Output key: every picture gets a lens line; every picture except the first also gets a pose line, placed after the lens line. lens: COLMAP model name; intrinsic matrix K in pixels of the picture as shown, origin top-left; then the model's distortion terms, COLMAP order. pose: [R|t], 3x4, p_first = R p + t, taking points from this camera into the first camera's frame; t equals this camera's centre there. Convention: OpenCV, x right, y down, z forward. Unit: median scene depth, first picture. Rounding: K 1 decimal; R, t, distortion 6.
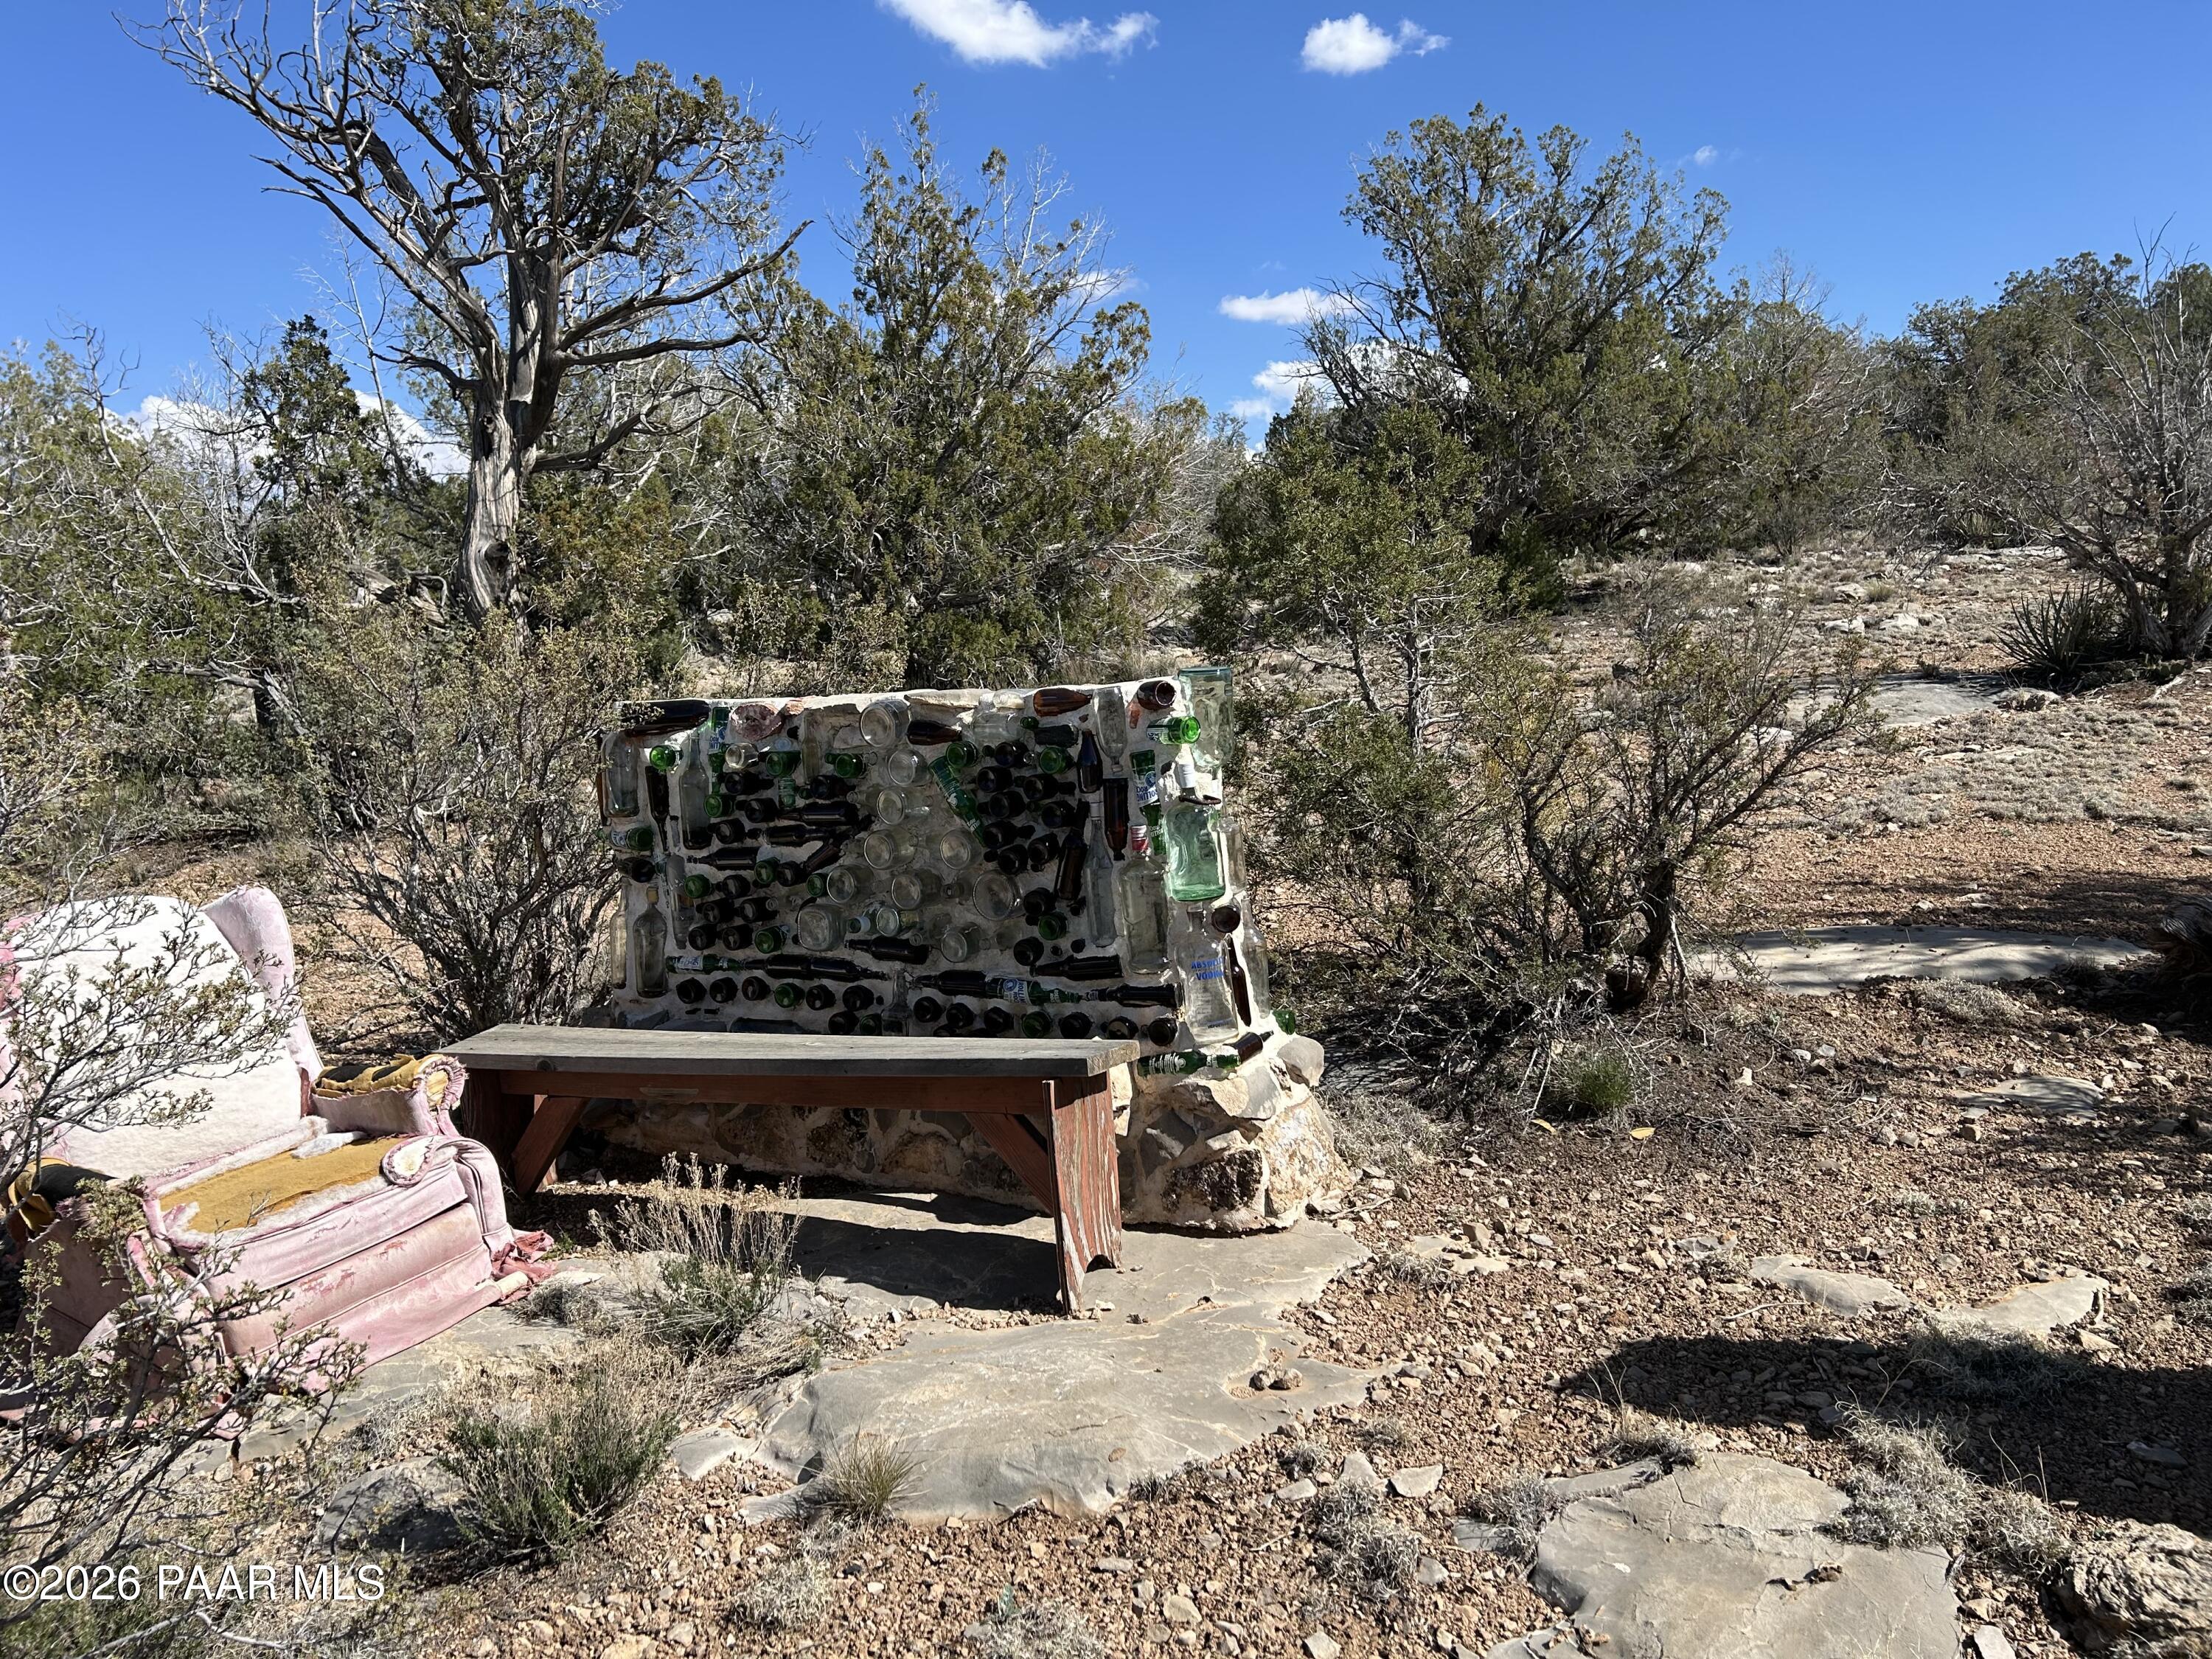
lens RADIAL K [[1660.5, 0, 1105.1], [0, 1660.5, 826.8], [0, 0, 1]] dist [0.042708, -0.054954]
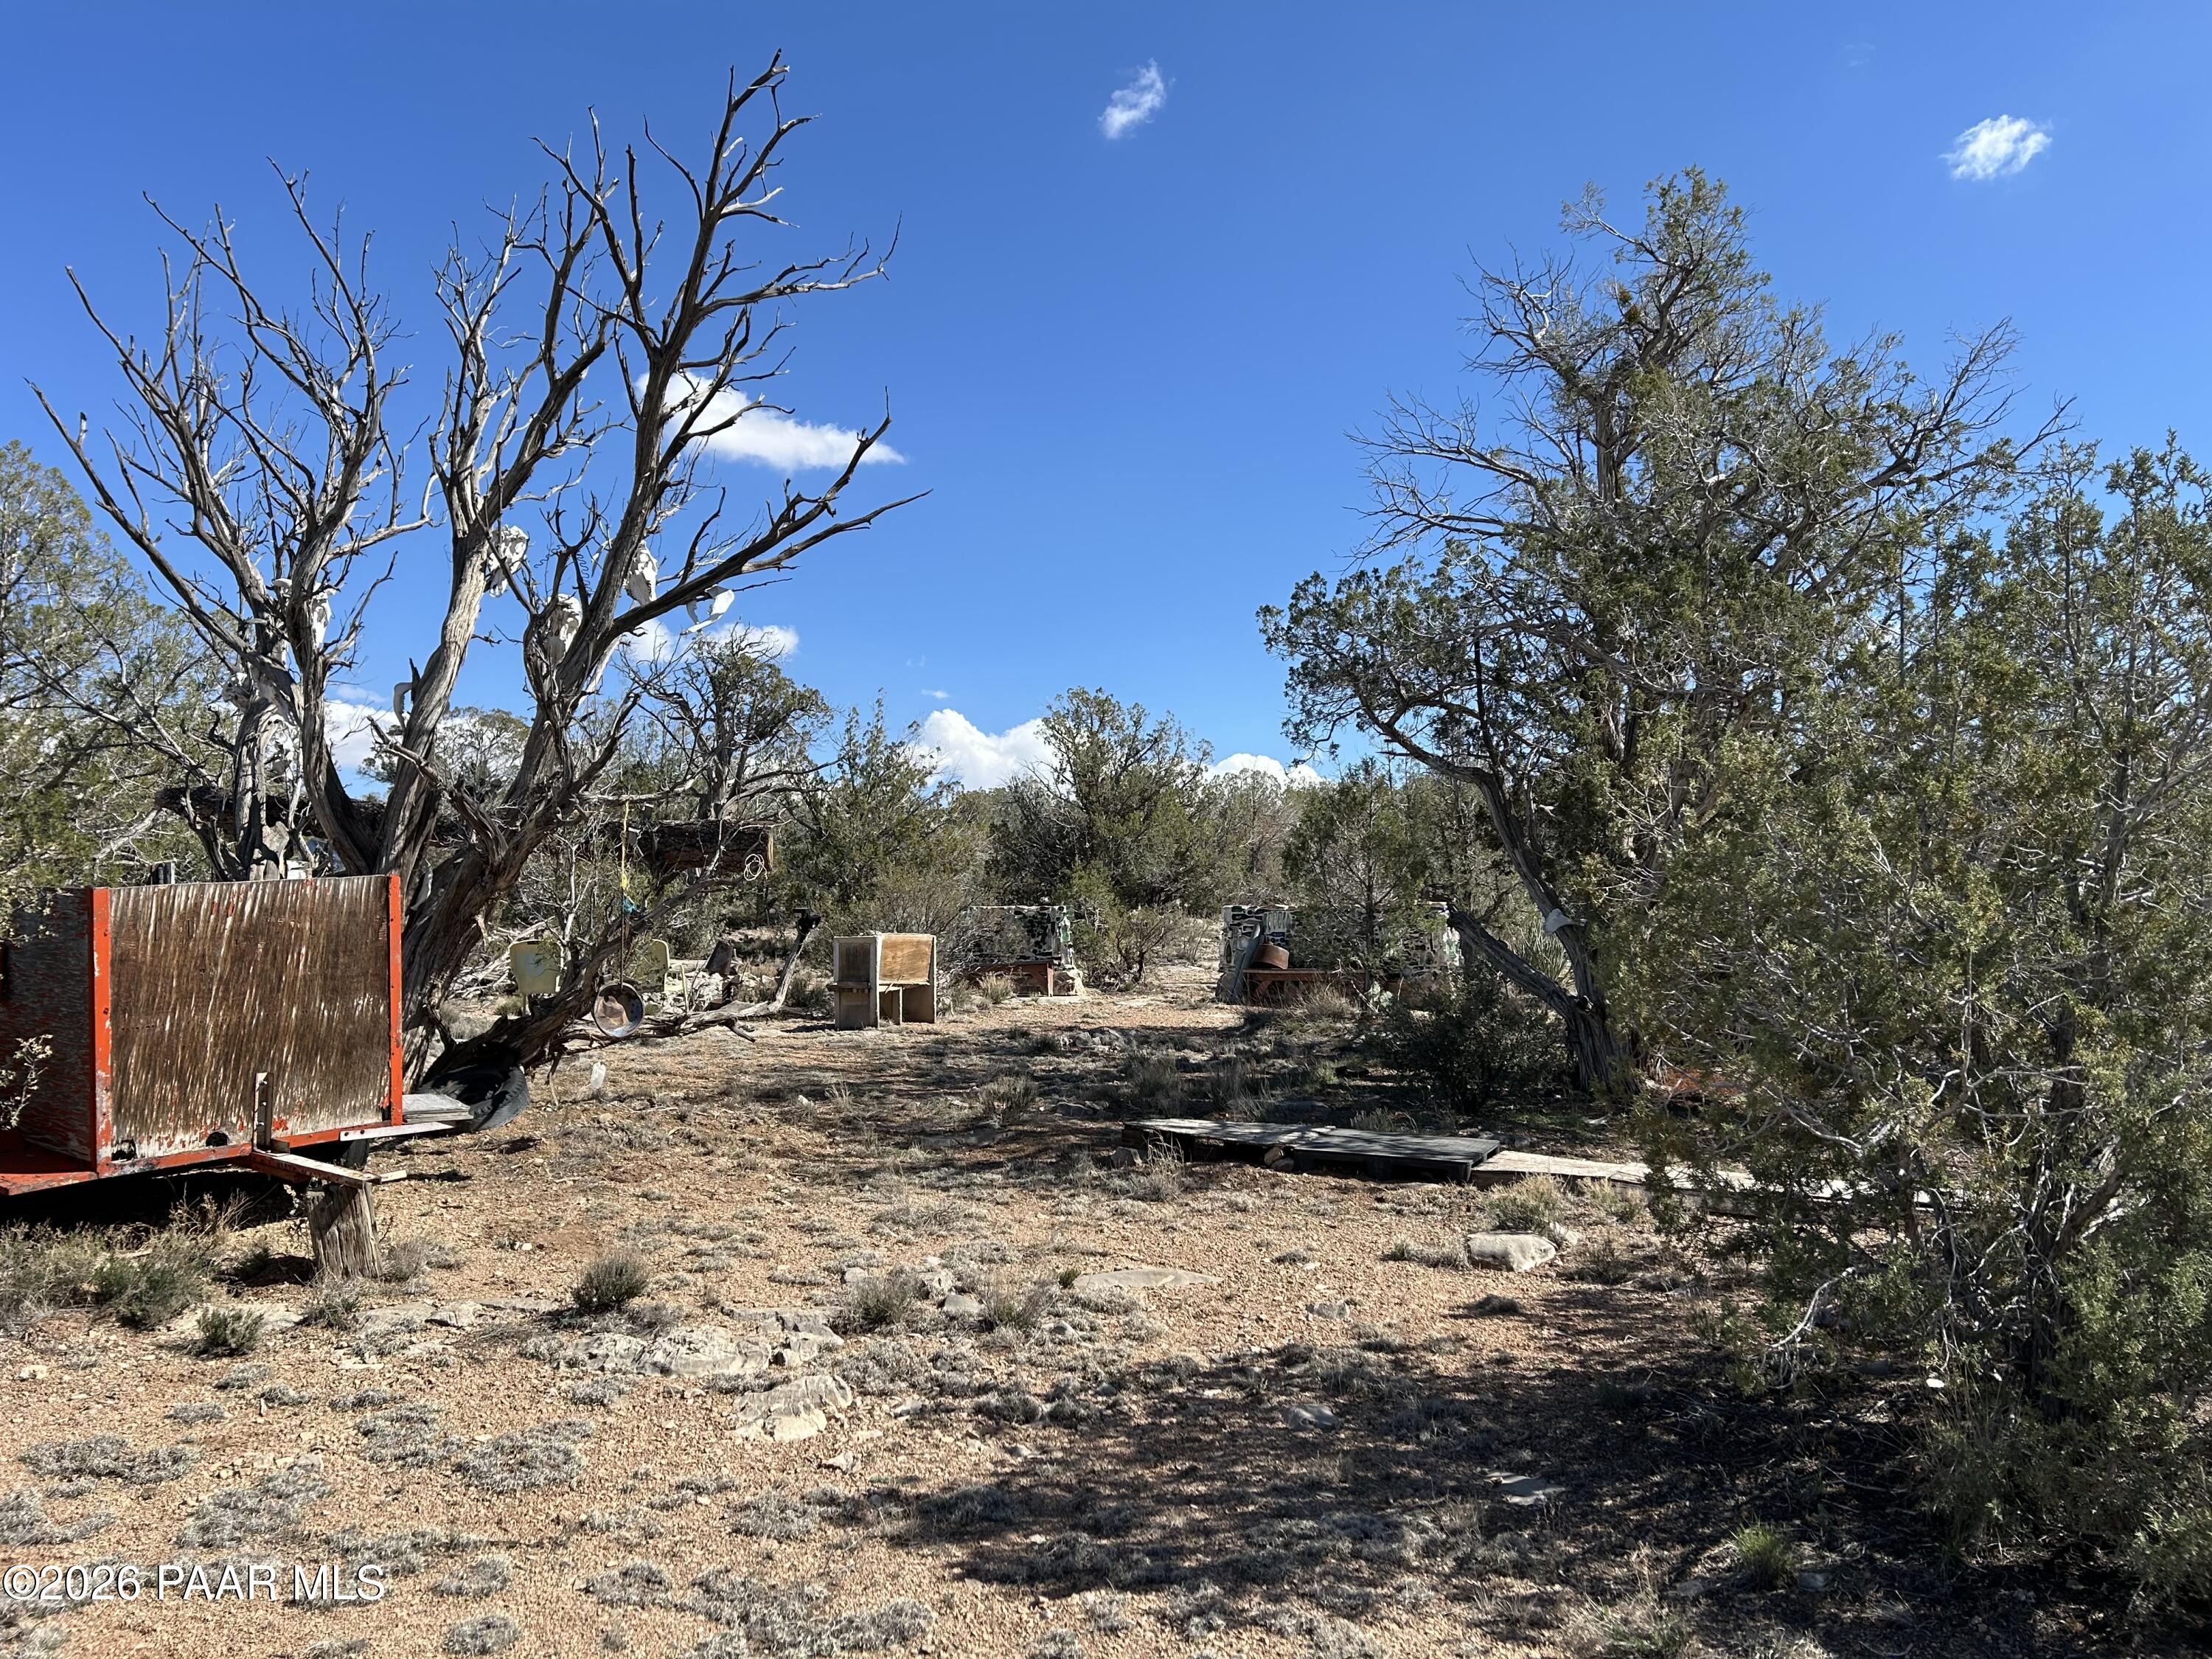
lens RADIAL K [[1660.5, 0, 1106.1], [0, 1660.5, 829.3], [0, 0, 1]] dist [0.042708, -0.054954]
pose [[0.967084, 0.092833, 0.236920, -0.238565], [-0.041857, 0.976429, -0.211740, 0.171497], [-0.250992, 0.194853, 0.948175, -0.908656]]
